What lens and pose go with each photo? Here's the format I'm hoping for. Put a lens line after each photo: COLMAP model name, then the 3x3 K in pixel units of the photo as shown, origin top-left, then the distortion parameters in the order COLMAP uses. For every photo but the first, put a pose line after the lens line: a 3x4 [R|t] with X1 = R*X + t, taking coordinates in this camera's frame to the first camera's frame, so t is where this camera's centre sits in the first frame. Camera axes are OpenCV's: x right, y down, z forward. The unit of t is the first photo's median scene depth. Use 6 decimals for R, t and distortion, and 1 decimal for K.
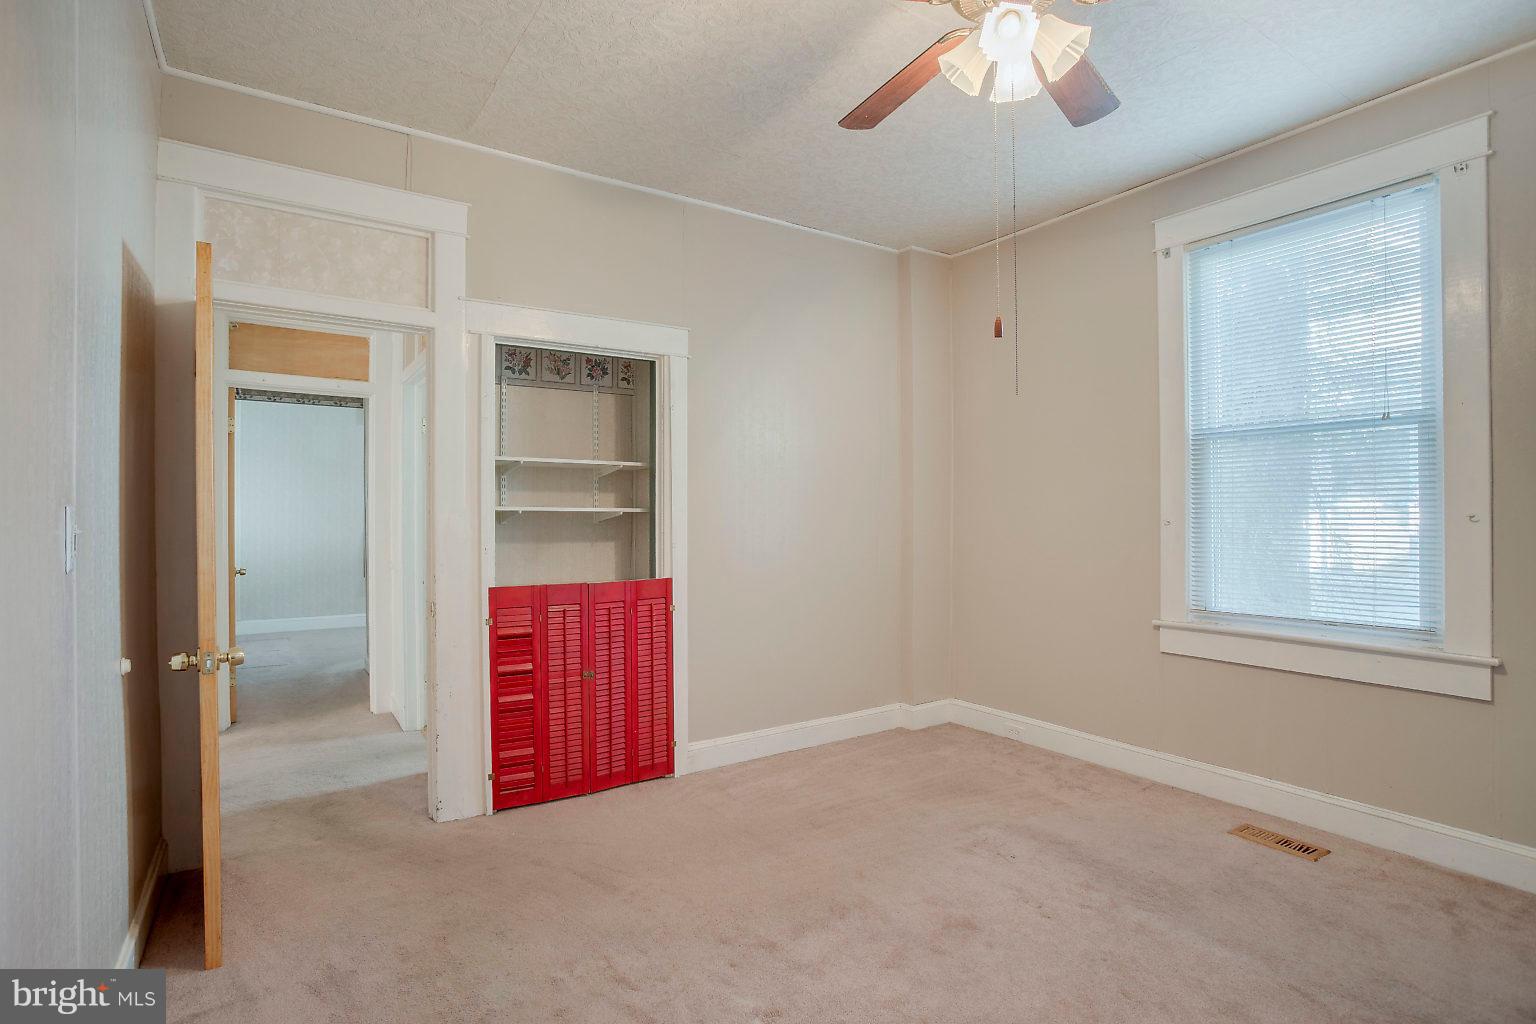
lens RADIAL K [[781.3, 0, 774.4], [0, 781.3, 513.2], [0, 0, 1]] dist [-0.000678, -0.000046]
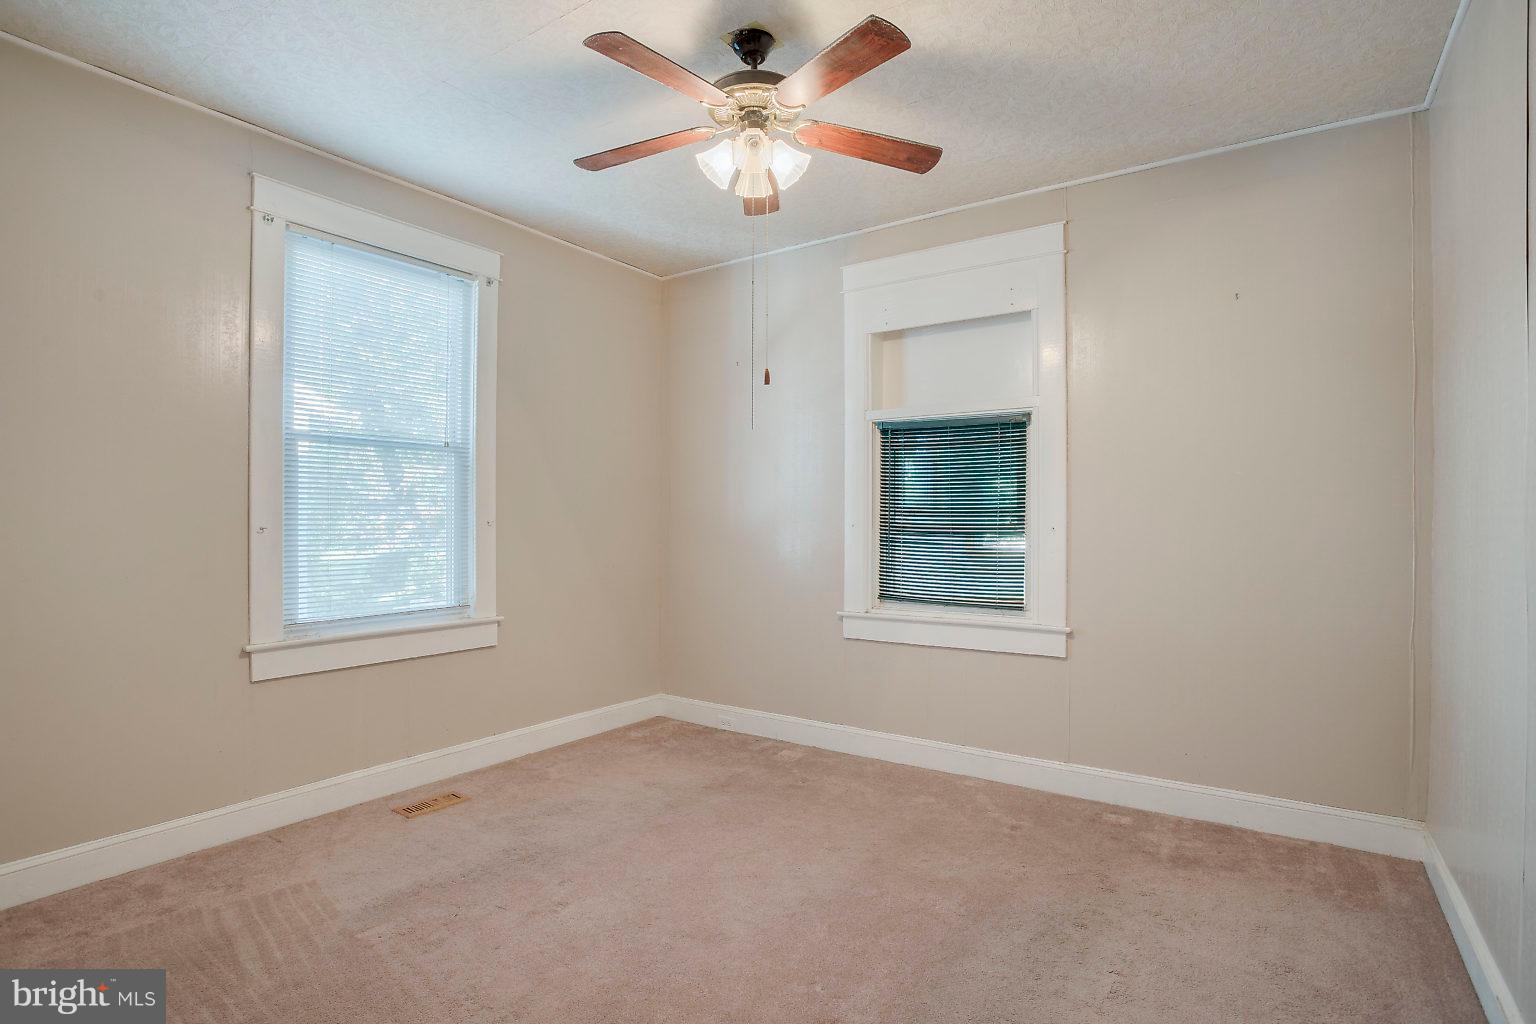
lens RADIAL K [[781.3, 0, 774.4], [0, 781.3, 513.2], [0, 0, 1]] dist [-0.000678, -0.000046]
pose [[-0.361581, 0.001491, 0.932340, -0.572102], [-0.010447, 0.999929, -0.005650, -0.008504], [-0.932282, -0.011783, -0.361540, 0.883711]]
